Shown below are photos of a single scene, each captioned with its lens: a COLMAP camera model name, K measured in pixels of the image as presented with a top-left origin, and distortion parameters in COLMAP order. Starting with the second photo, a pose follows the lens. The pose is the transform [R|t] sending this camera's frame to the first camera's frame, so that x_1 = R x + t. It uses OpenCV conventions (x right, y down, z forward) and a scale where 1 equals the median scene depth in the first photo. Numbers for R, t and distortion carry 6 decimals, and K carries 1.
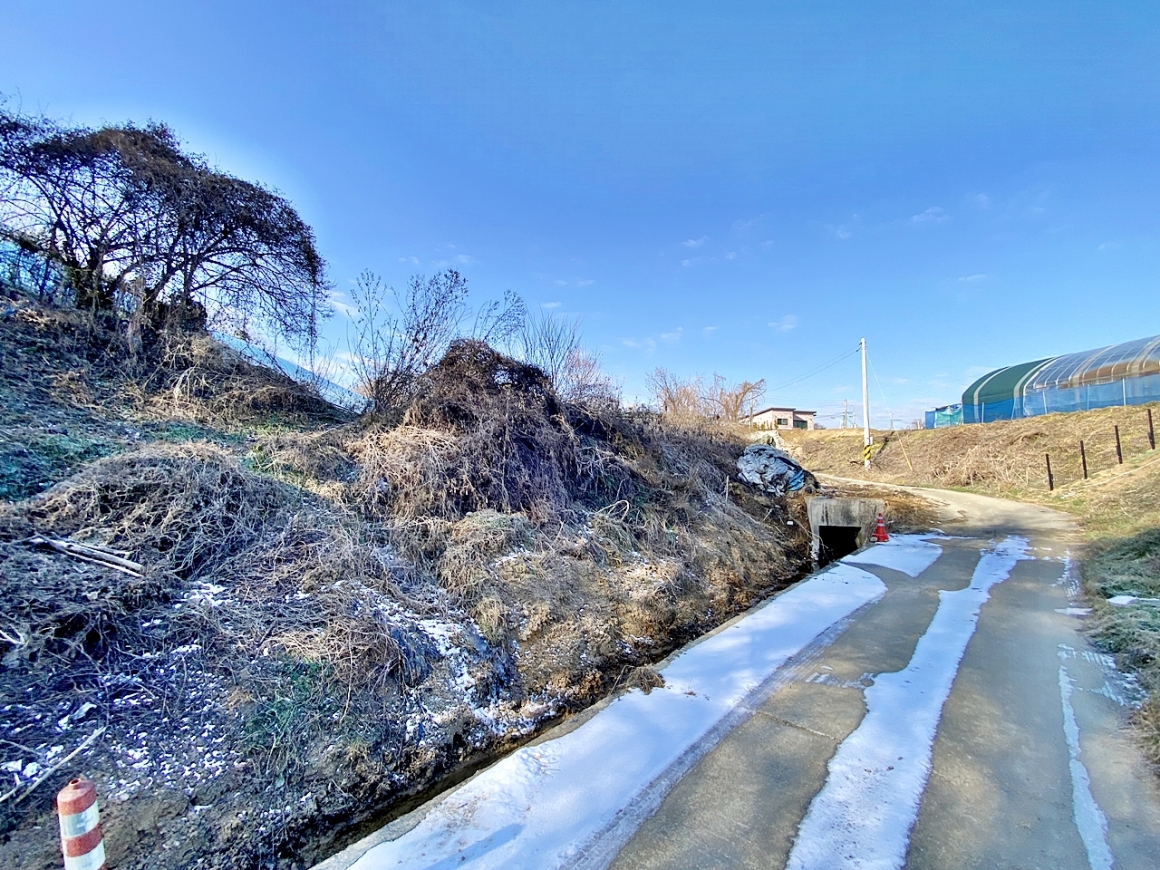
lens RADIAL K [[465.2, 0, 576.0], [0, 465.2, 437.6], [0, 0, 1]] dist [-0.000216, -0.013302]
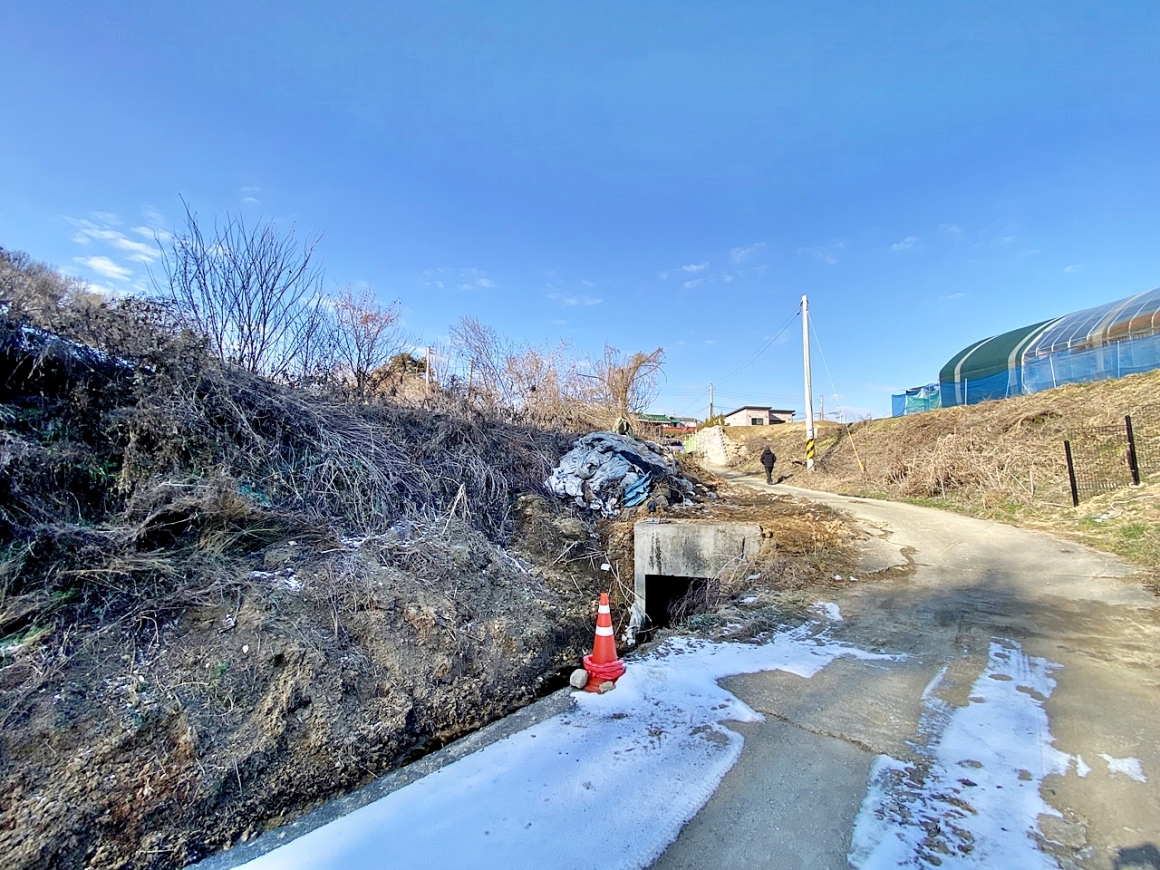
lens RADIAL K [[465.2, 0, 576.0], [0, 465.2, 437.6], [0, 0, 1]] dist [-0.000216, -0.013302]
pose [[0.999980, -0.005610, 0.002994, 0.445353], [0.005648, 0.999901, -0.012871, 0.037517], [-0.002922, 0.012887, 0.999913, 0.462675]]
